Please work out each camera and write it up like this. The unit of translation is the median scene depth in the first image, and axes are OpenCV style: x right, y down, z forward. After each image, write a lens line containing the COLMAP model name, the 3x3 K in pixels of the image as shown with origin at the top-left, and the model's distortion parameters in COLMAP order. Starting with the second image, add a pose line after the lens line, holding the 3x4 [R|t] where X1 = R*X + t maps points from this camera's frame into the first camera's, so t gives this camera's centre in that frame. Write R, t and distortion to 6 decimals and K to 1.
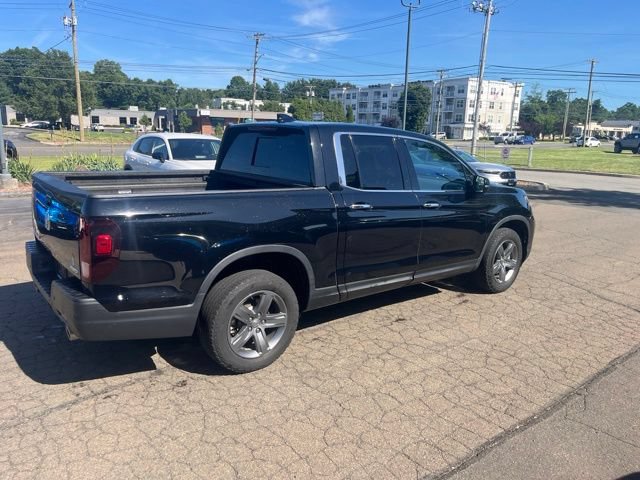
lens RADIAL K [[481.8, 0, 317.8], [0, 481.8, 236.1], [0, 0, 1]] dist [0.062302, -0.073799]
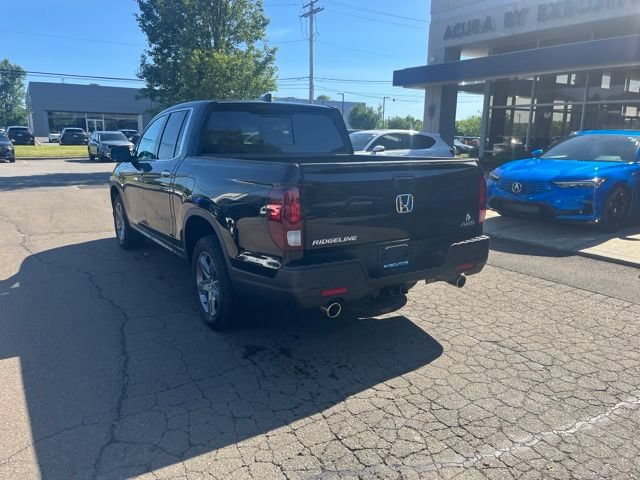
lens RADIAL K [[481.8, 0, 316.7], [0, 481.8, 241.7], [0, 0, 1]] dist [0.062302, -0.073799]
pose [[0.104958, -0.240012, 0.965079, -0.897988], [0.203267, 0.955129, 0.215431, -0.118190], [-0.973482, 0.173557, 0.149035, 0.622933]]
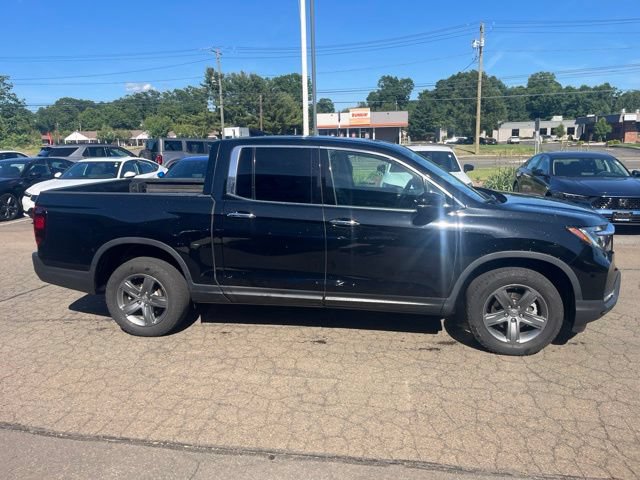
lens RADIAL K [[481.8, 0, 317.5], [0, 481.8, 235.6], [0, 0, 1]] dist [0.062302, -0.073799]
pose [[0.679844, 0.101969, -0.726233, 0.672921], [-0.119845, 0.992421, 0.027155, -0.045771], [0.723498, 0.068575, 0.686912, 0.274627]]
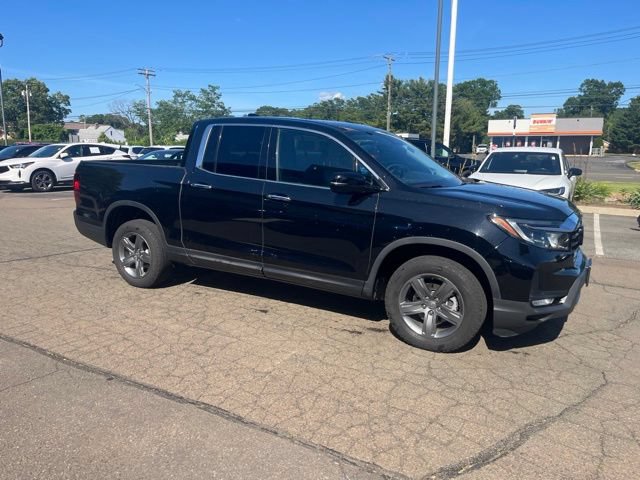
lens RADIAL K [[481.8, 0, 318.5], [0, 481.8, 241.9], [0, 0, 1]] dist [0.062302, -0.073799]
pose [[0.381729, 0.152511, -0.911605, 0.891413], [-0.198123, 0.976869, 0.080467, -0.055175], [0.902790, 0.149894, 0.403115, 0.554490]]
